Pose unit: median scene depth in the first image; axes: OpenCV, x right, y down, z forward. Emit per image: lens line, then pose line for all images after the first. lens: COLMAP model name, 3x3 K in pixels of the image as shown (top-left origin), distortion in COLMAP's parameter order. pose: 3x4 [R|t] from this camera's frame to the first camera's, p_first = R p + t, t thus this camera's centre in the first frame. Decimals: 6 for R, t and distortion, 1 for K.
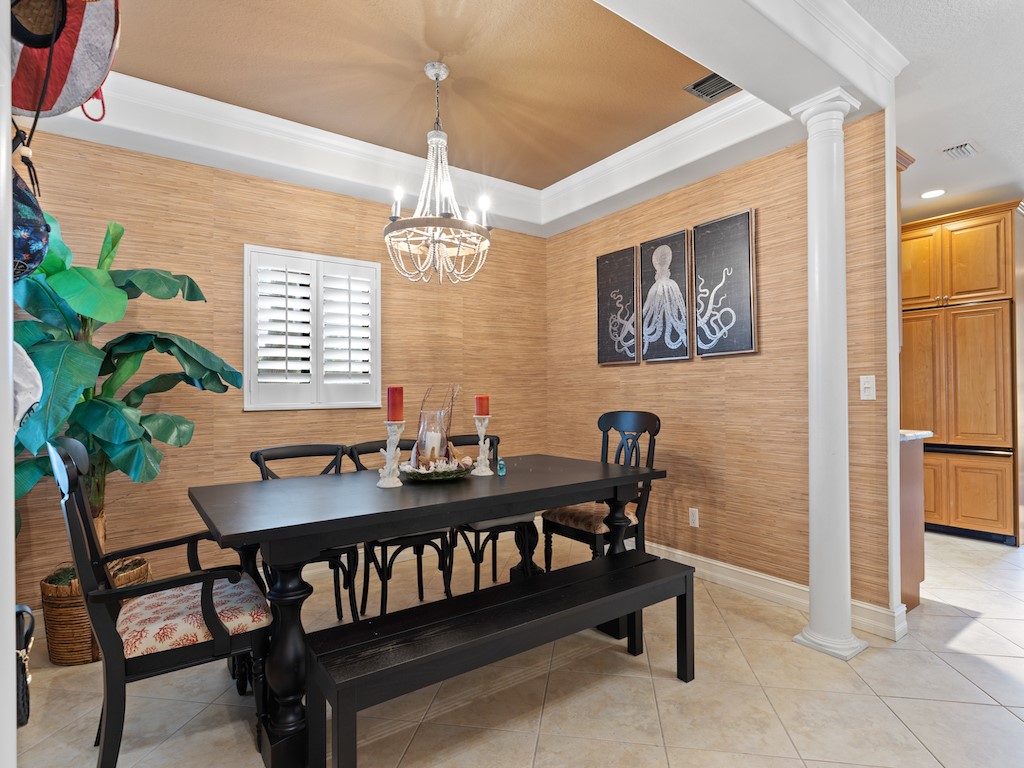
lens RADIAL K [[525.9, 0, 508.8], [0, 525.9, 385.3], [0, 0, 1]] dist [0.005217, 0.000242]
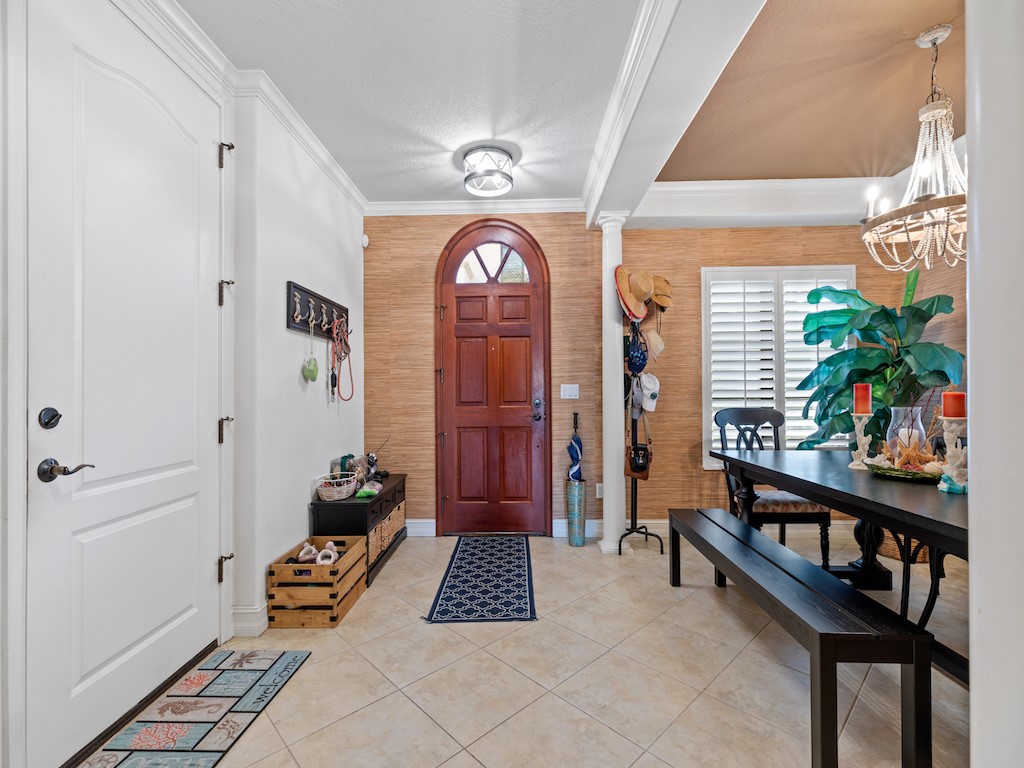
lens RADIAL K [[456.8, 0, 510.1], [0, 456.8, 386.8], [0, 0, 1]] dist [0.001837, 0.001183]
pose [[-0.607386, 0.009126, -0.794355, 0.667537], [0.032256, 0.999393, -0.013181, -0.005476], [0.793752, -0.033629, -0.607311, 0.586298]]
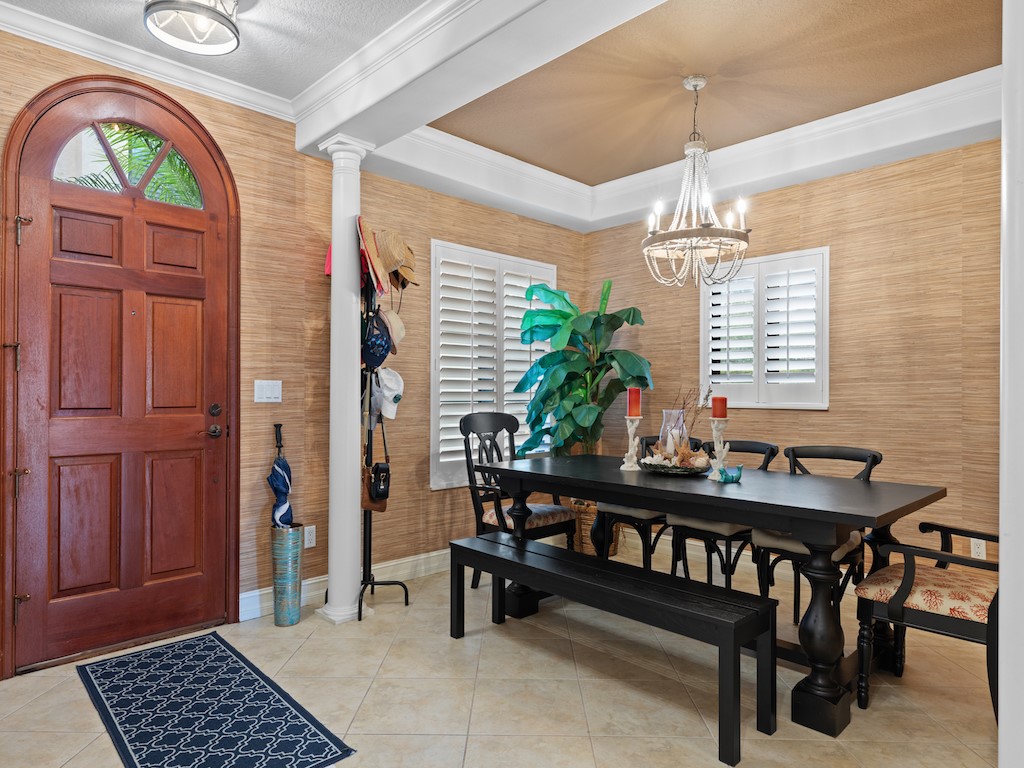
lens RADIAL K [[623.8, 0, 510.0], [0, 623.8, 386.5], [0, 0, 1]] dist [0.004395, 0.001915]
pose [[0.143261, 0.005384, -0.989670, 0.718961], [0.013702, 0.999879, 0.007423, -0.012105], [0.989590, -0.014624, 0.143170, 0.322089]]
